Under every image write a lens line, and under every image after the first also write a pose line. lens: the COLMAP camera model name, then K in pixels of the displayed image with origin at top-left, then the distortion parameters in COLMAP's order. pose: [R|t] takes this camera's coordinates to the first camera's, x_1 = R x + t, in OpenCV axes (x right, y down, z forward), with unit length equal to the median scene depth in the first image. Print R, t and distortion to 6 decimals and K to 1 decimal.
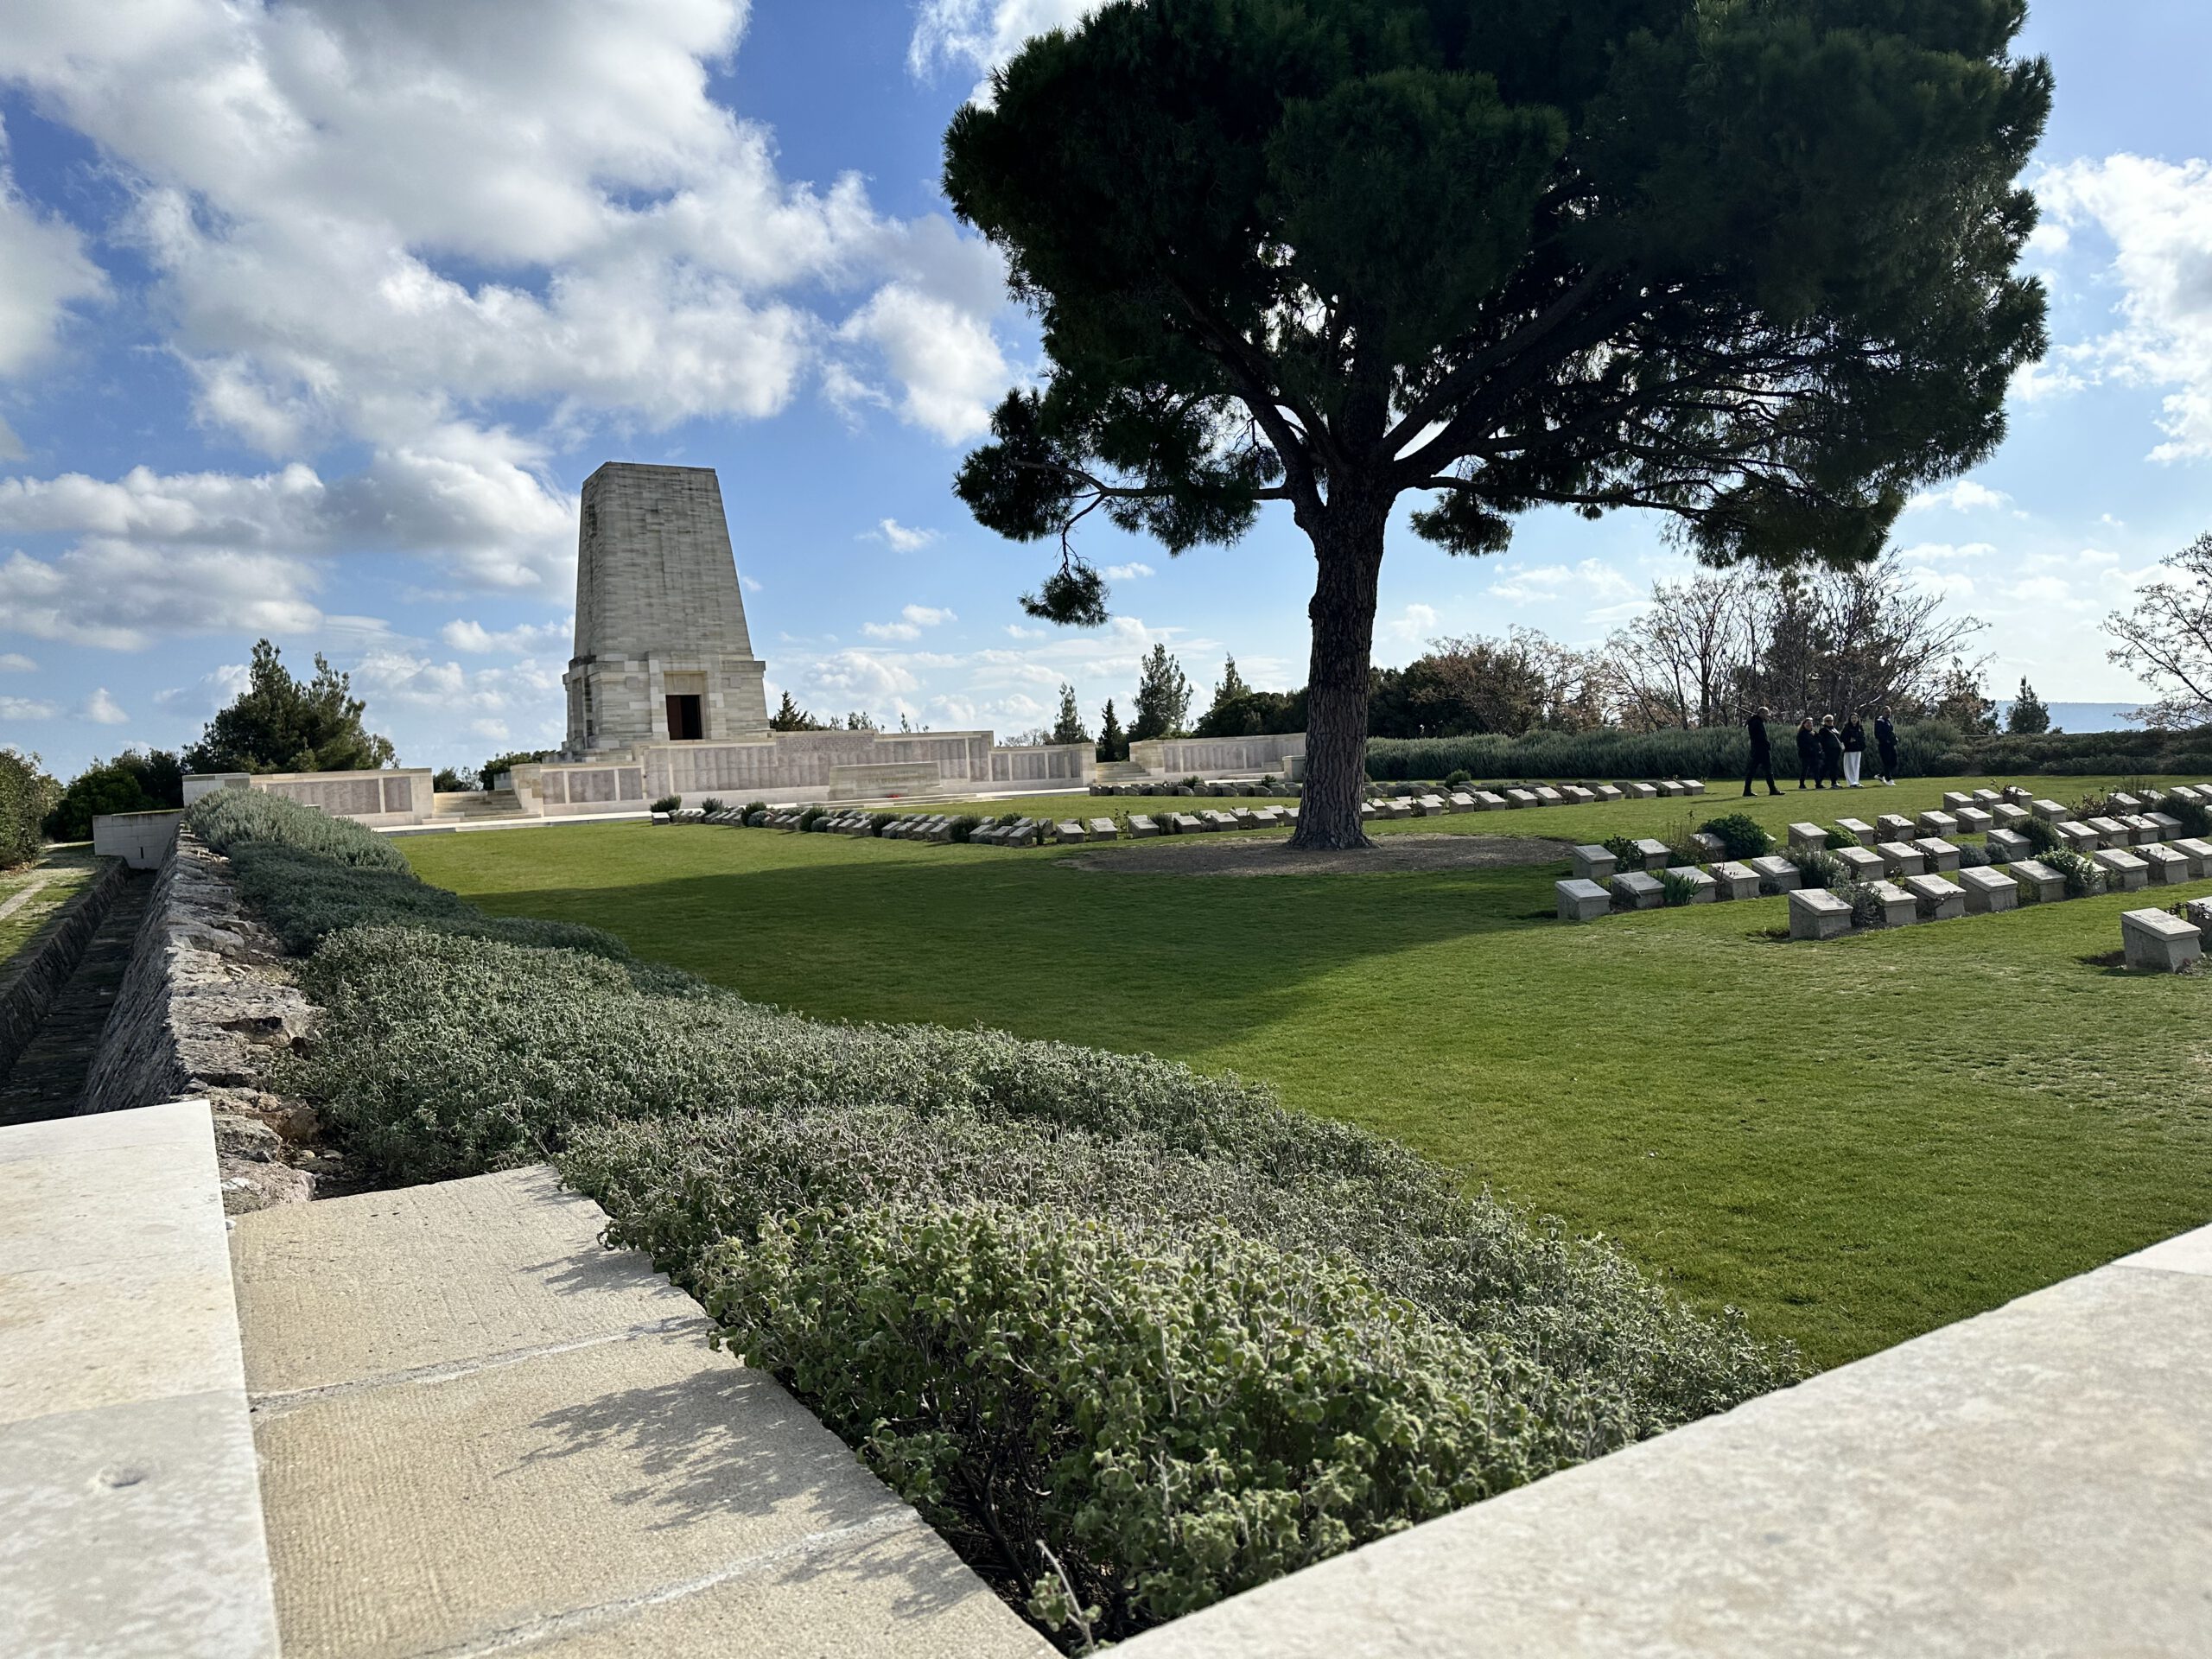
lens RADIAL K [[1531.1, 0, 1094.1], [0, 1531.1, 838.2], [0, 0, 1]] dist [0.181746, -0.364208]
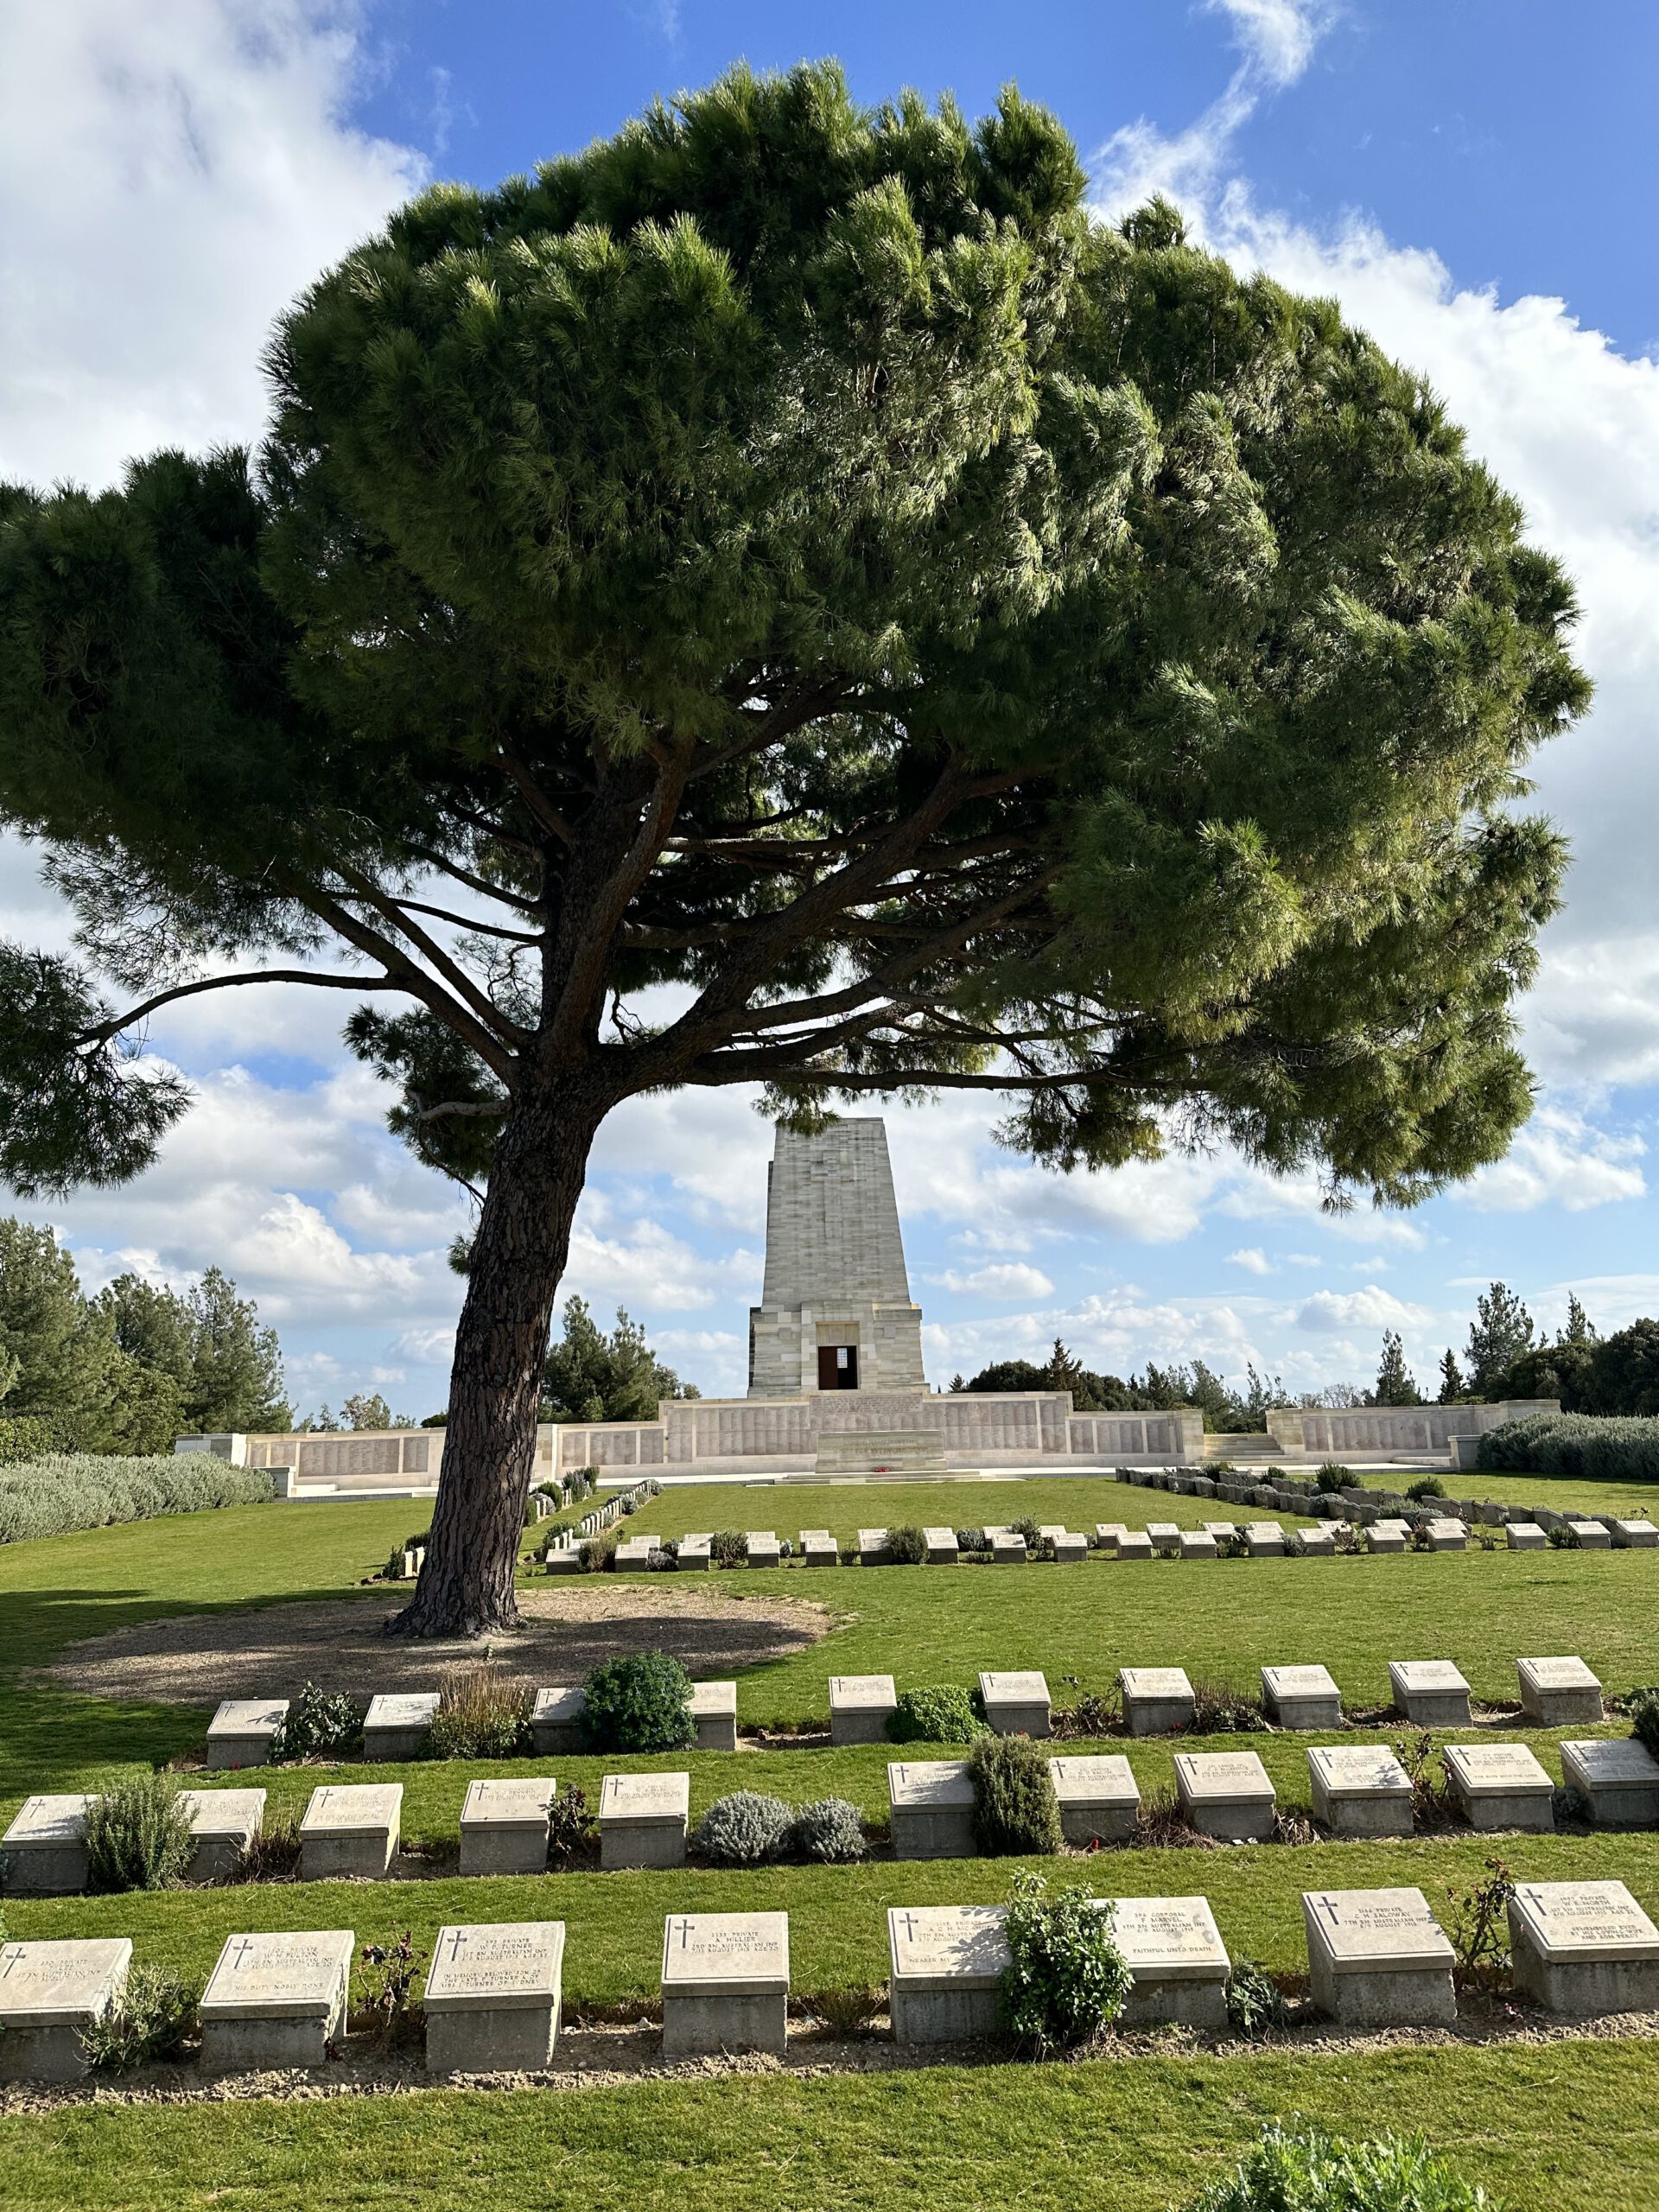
lens RADIAL K [[1531.1, 0, 812.9], [0, 1531.1, 1094.3], [0, 0, 1]] dist [0.181746, -0.364208]
pose [[0.880537, -0.075199, -0.467974, 0.187211], [-0.041554, 0.971285, -0.234263, -0.019874], [0.472152, 0.225723, 0.852127, 0.140820]]
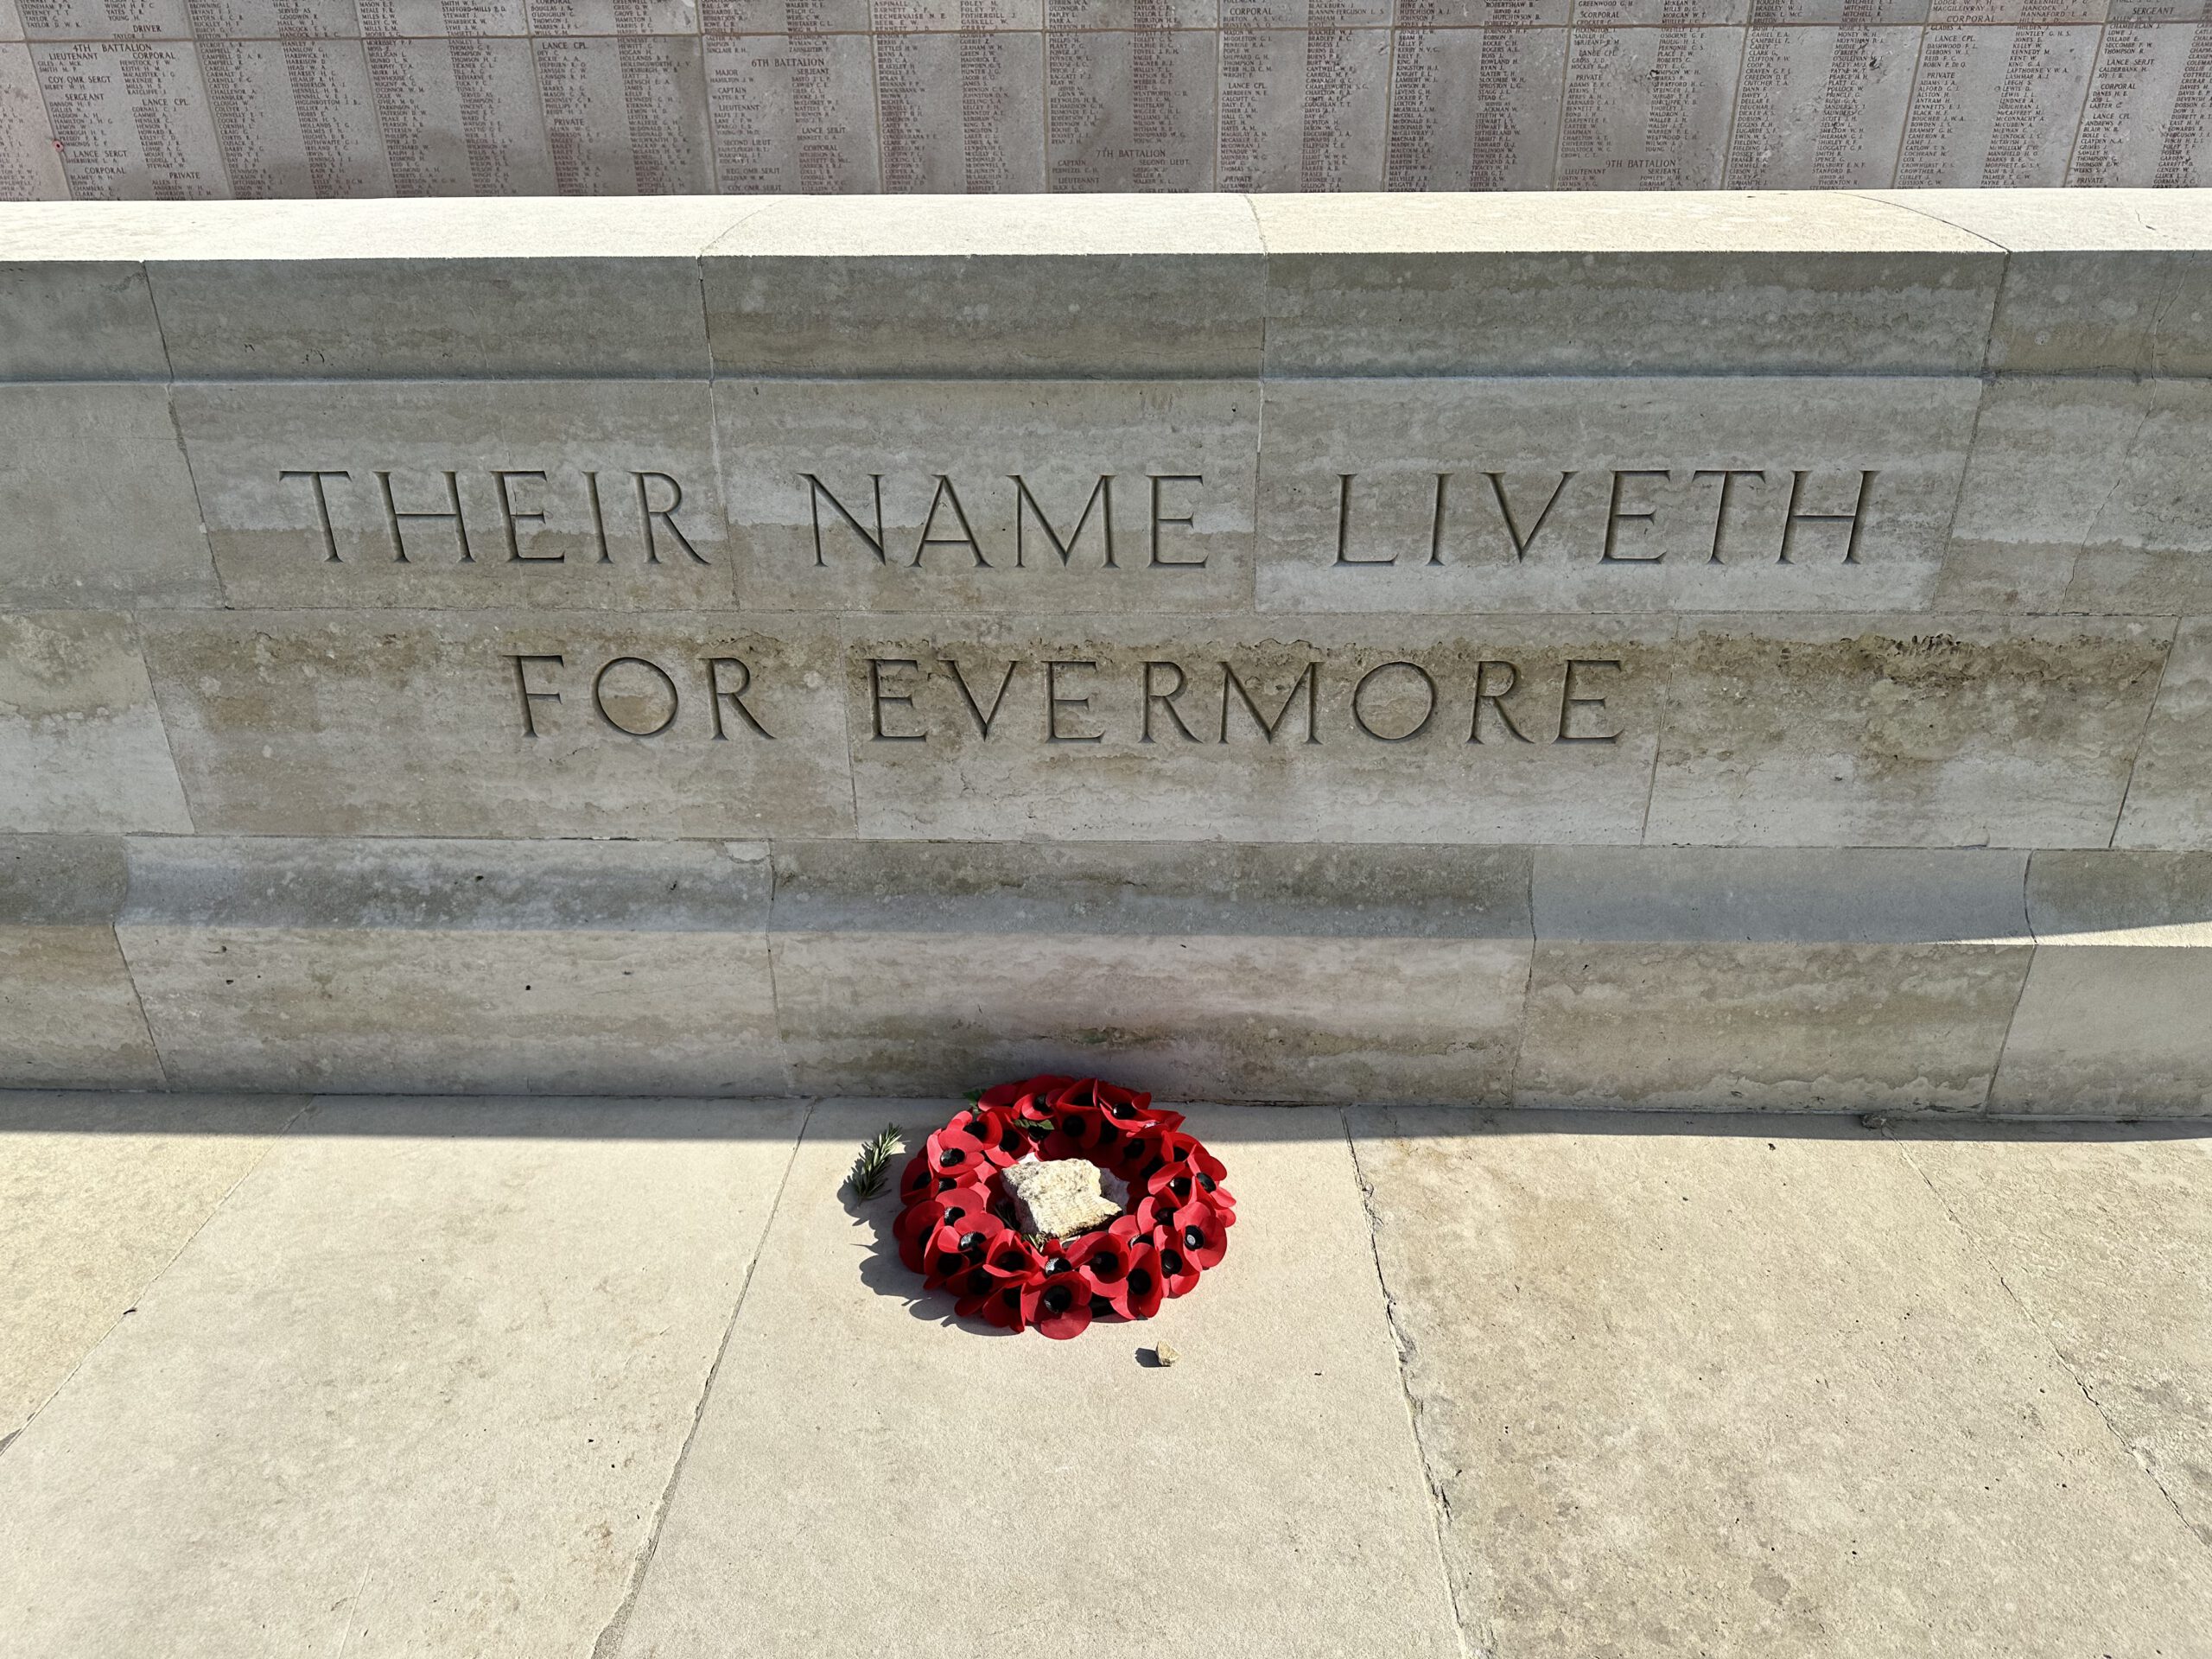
lens RADIAL K [[1568.6, 0, 1099.5], [0, 1568.6, 842.0], [0, 0, 1]] dist [0.005883, -0.010031]
pose [[0.847865, 0.287928, -0.445222, -0.083215], [-0.059219, 0.885876, 0.460127, -0.038367], [0.526895, -0.363760, 0.768154, 0.707186]]
